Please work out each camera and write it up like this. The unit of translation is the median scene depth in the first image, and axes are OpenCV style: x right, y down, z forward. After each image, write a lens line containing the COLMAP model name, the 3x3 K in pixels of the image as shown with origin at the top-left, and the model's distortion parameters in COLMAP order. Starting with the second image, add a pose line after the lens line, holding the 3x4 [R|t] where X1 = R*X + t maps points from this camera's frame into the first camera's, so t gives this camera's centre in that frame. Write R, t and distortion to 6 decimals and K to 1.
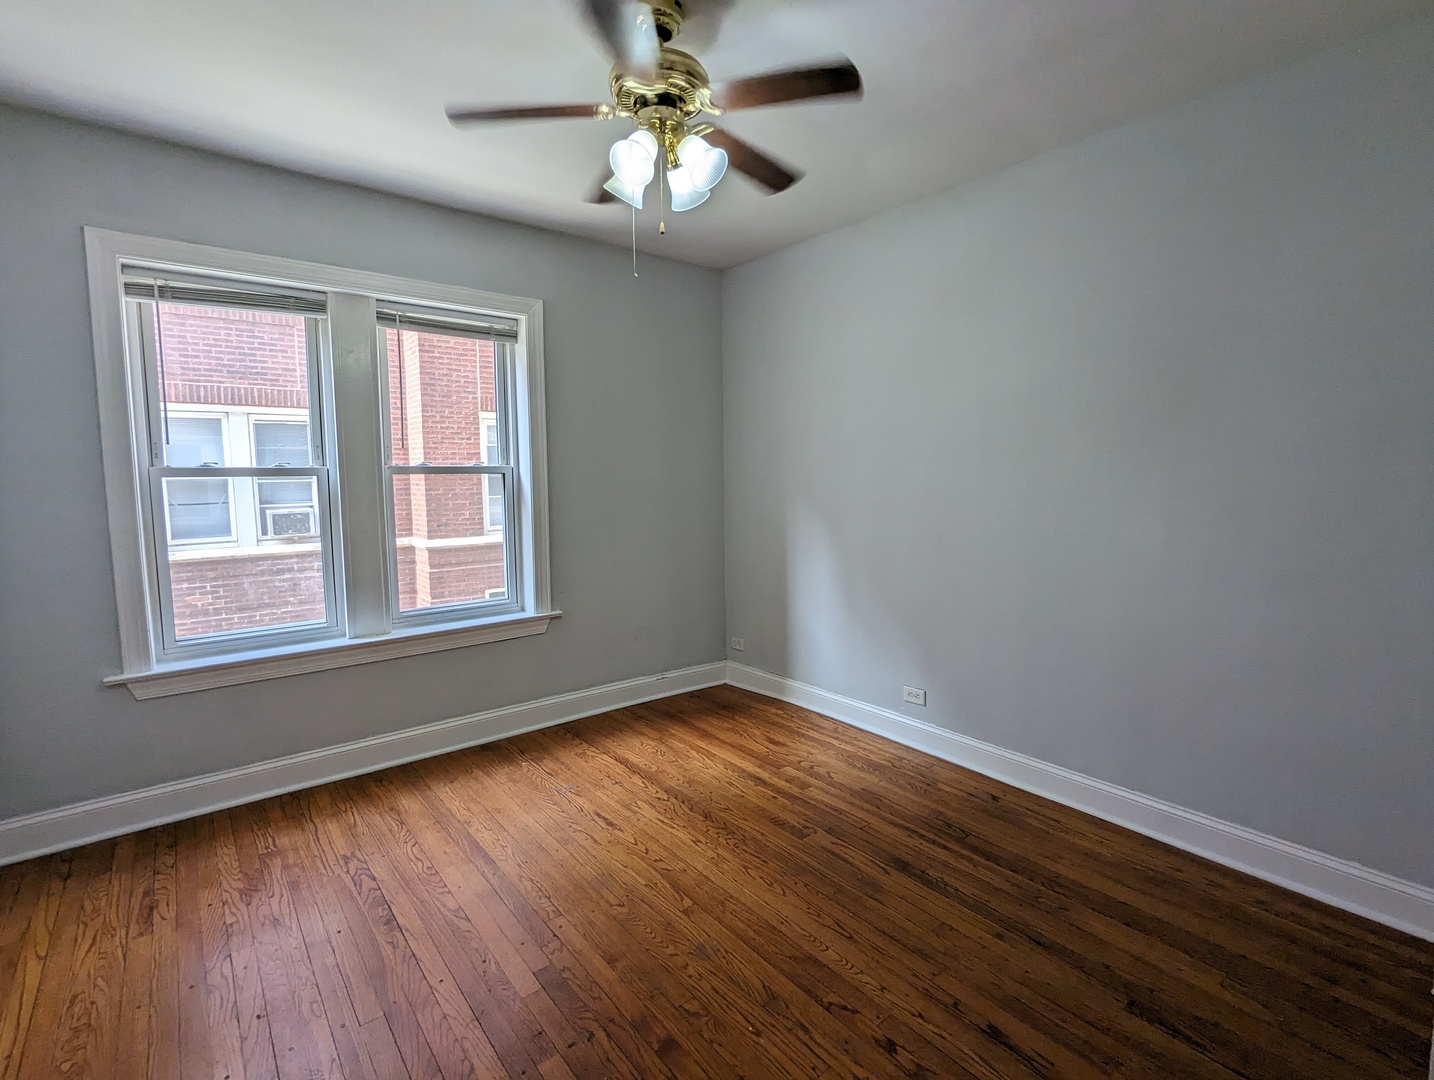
lens RADIAL K [[683.7, 0, 721.0], [0, 683.7, 540.6], [0, 0, 1]] dist [-0.004123, 0.003070]
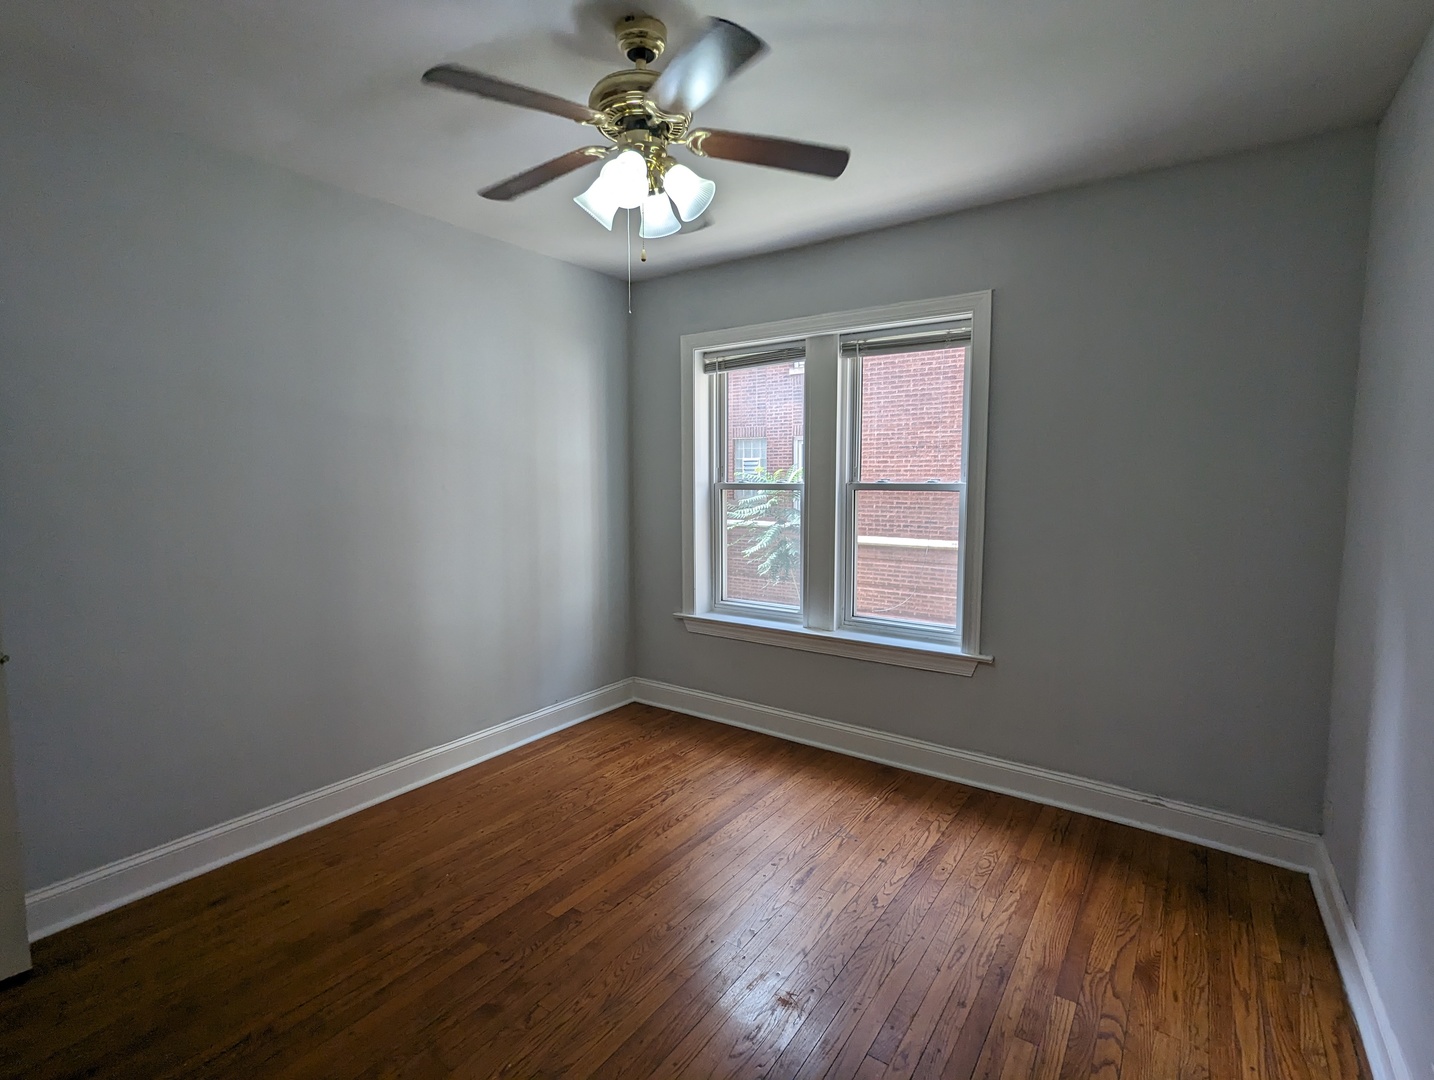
lens RADIAL K [[683.7, 0, 720.4], [0, 683.7, 540.4], [0, 0, 1]] dist [-0.004123, 0.003070]
pose [[0.274261, 0.098794, -0.956567, 0.515734], [-0.094726, 0.992647, 0.075362, -0.079553], [0.956979, 0.069943, 0.281602, 0.489354]]
